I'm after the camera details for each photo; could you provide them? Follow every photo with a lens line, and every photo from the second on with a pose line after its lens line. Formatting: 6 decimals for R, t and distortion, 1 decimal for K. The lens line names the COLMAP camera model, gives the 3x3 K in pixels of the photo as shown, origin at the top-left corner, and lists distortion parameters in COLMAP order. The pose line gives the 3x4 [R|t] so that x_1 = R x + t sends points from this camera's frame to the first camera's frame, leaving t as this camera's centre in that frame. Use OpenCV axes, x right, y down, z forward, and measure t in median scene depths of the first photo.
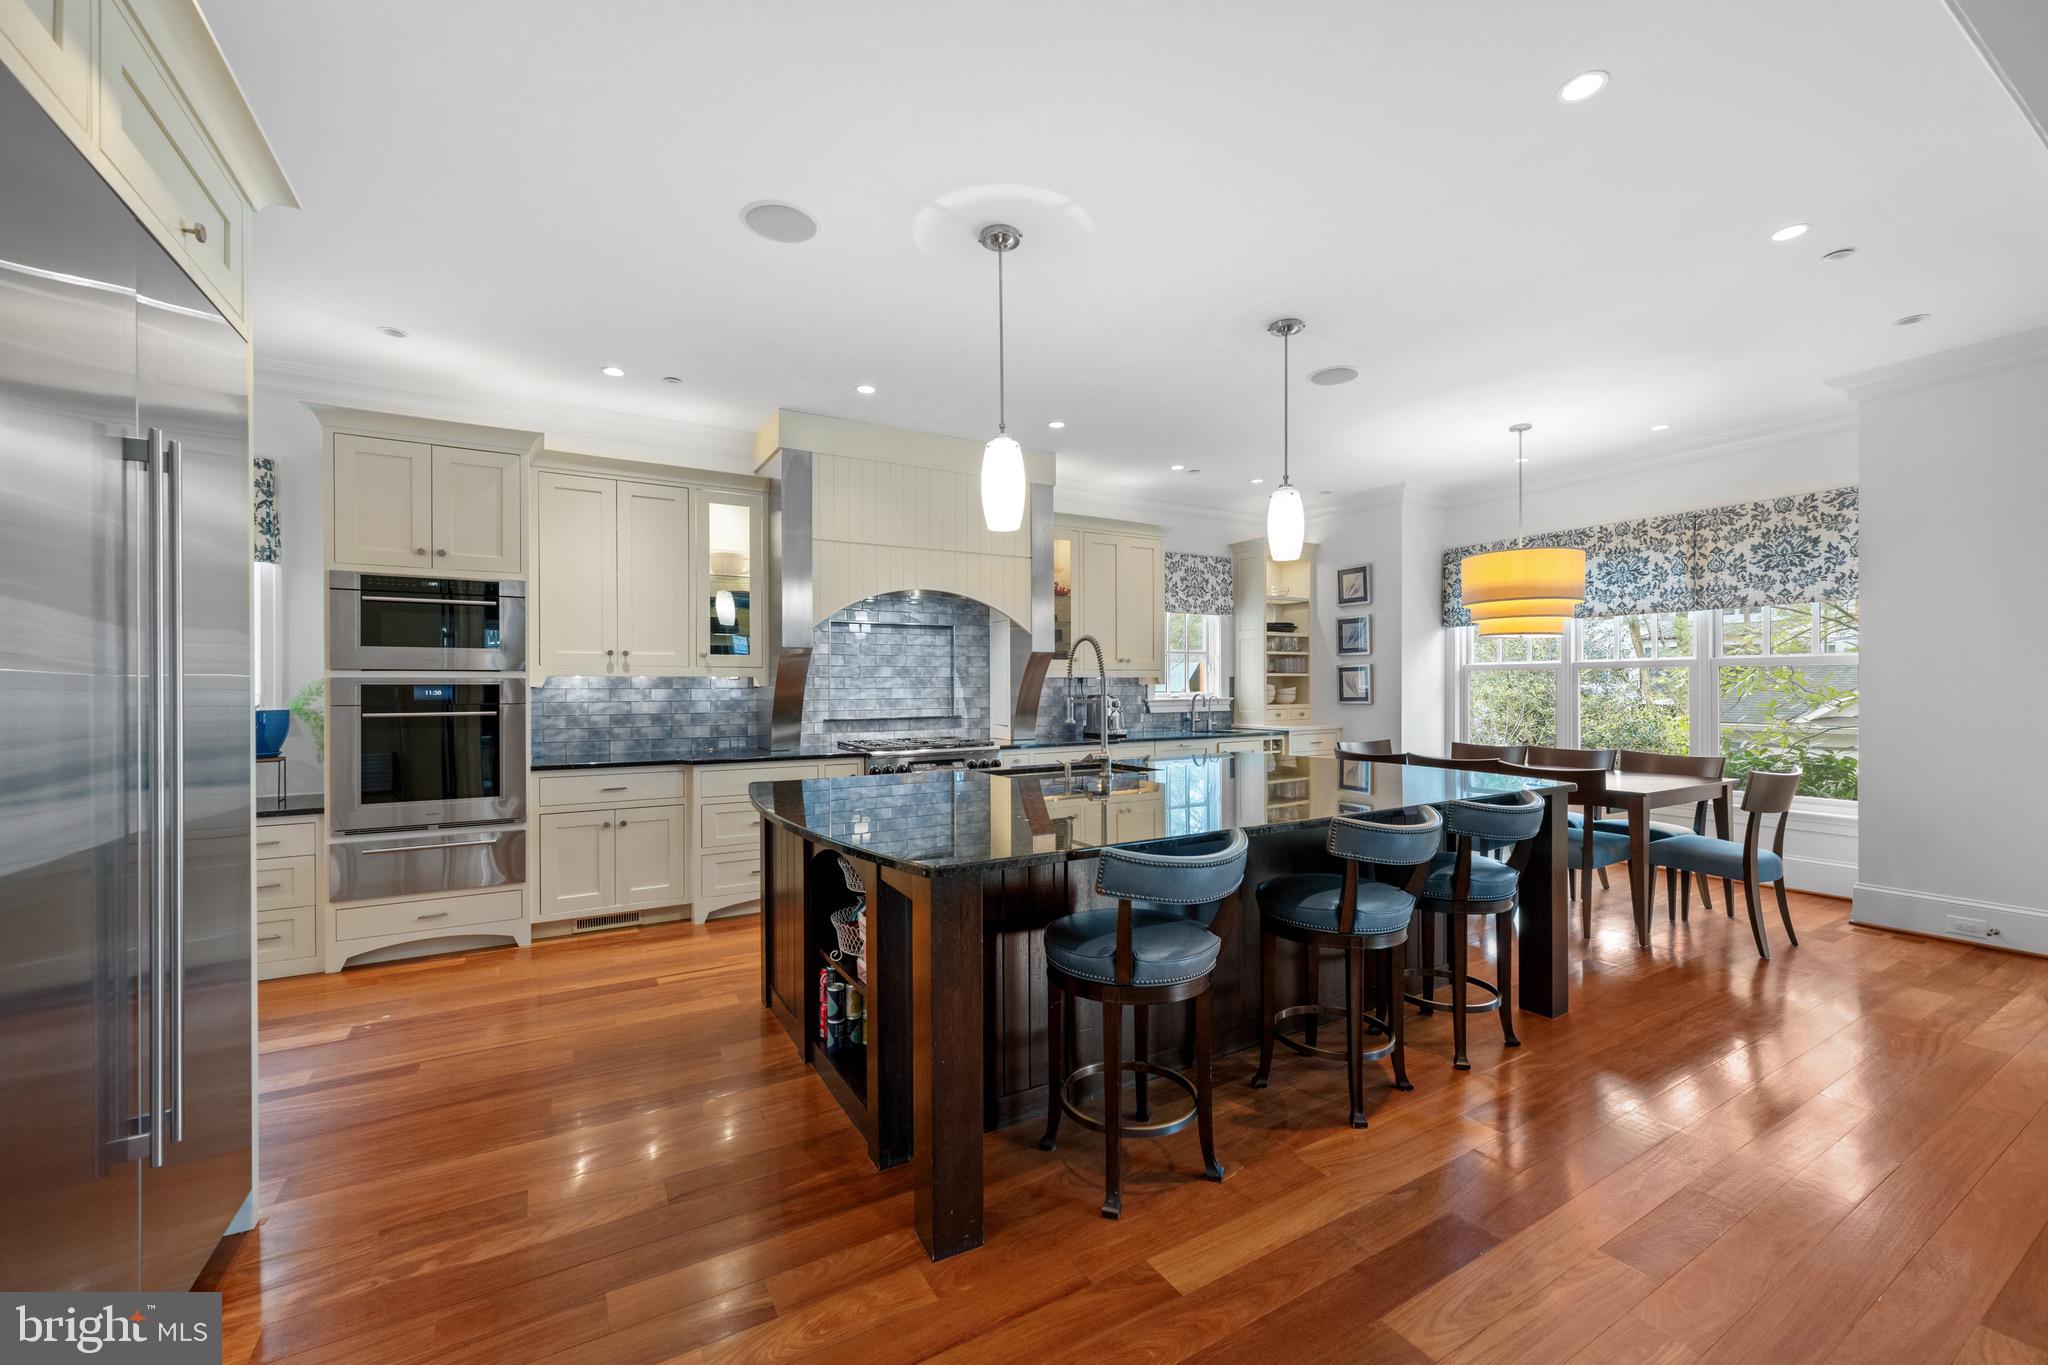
lens RADIAL K [[809.9, 0, 1027.7], [0, 809.9, 690.9], [0, 0, 1]] dist [-0.000312, 0.000480]
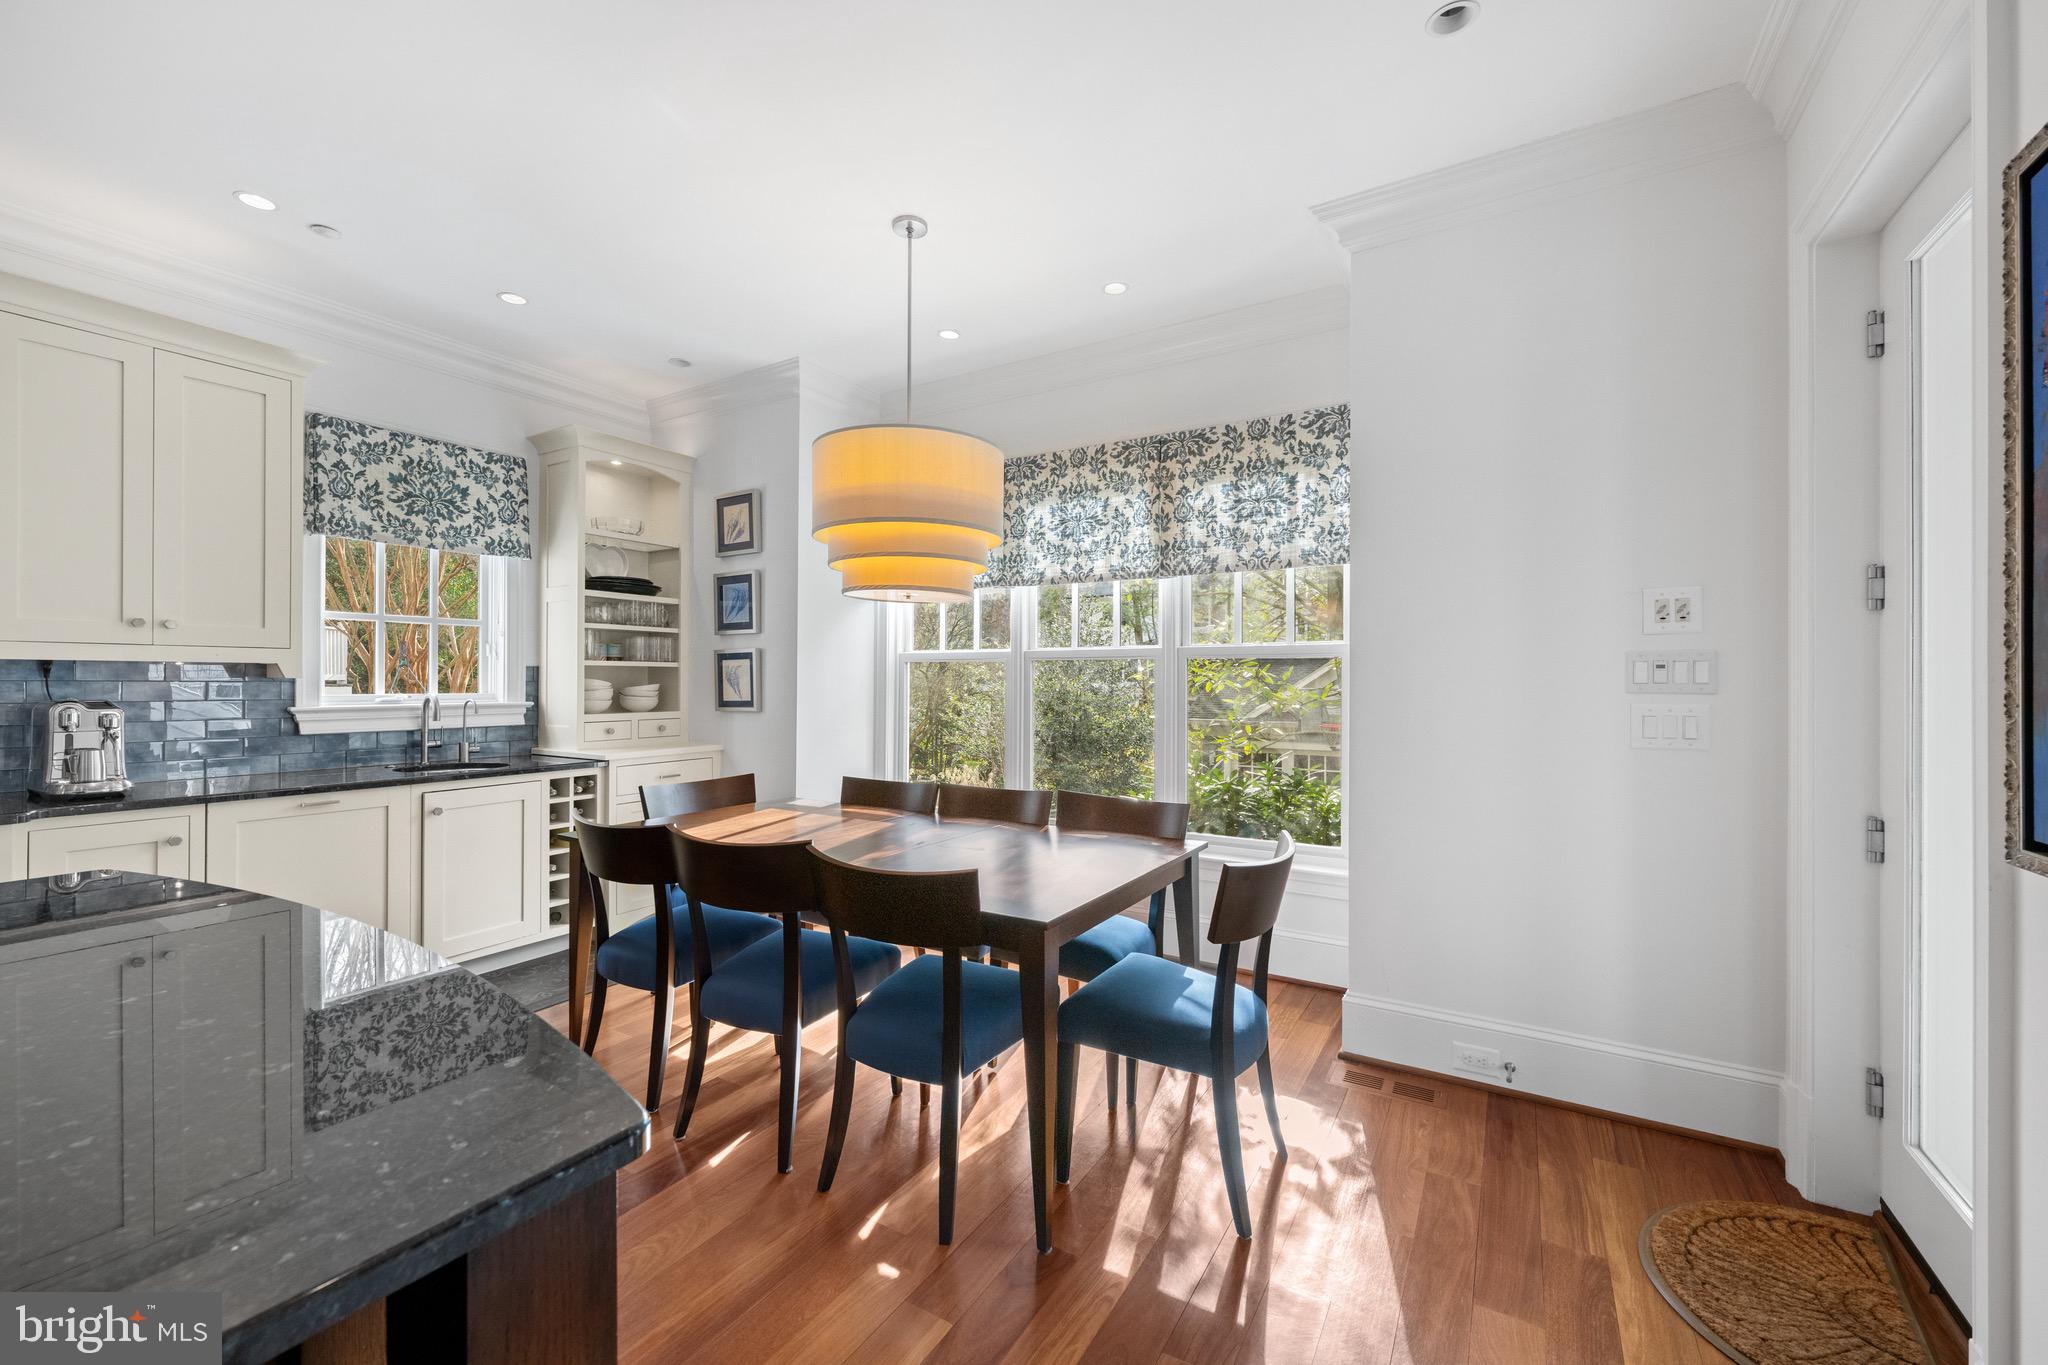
lens RADIAL K [[809.9, 0, 1022.6], [0, 809.9, 682.5], [0, 0, 1]] dist [-0.000312, 0.000480]
pose [[0.881733, 0.005935, 0.471711, 0.351060], [-0.003016, 0.999971, -0.006945, -0.003444], [-0.471739, 0.004701, 0.881726, 0.396487]]
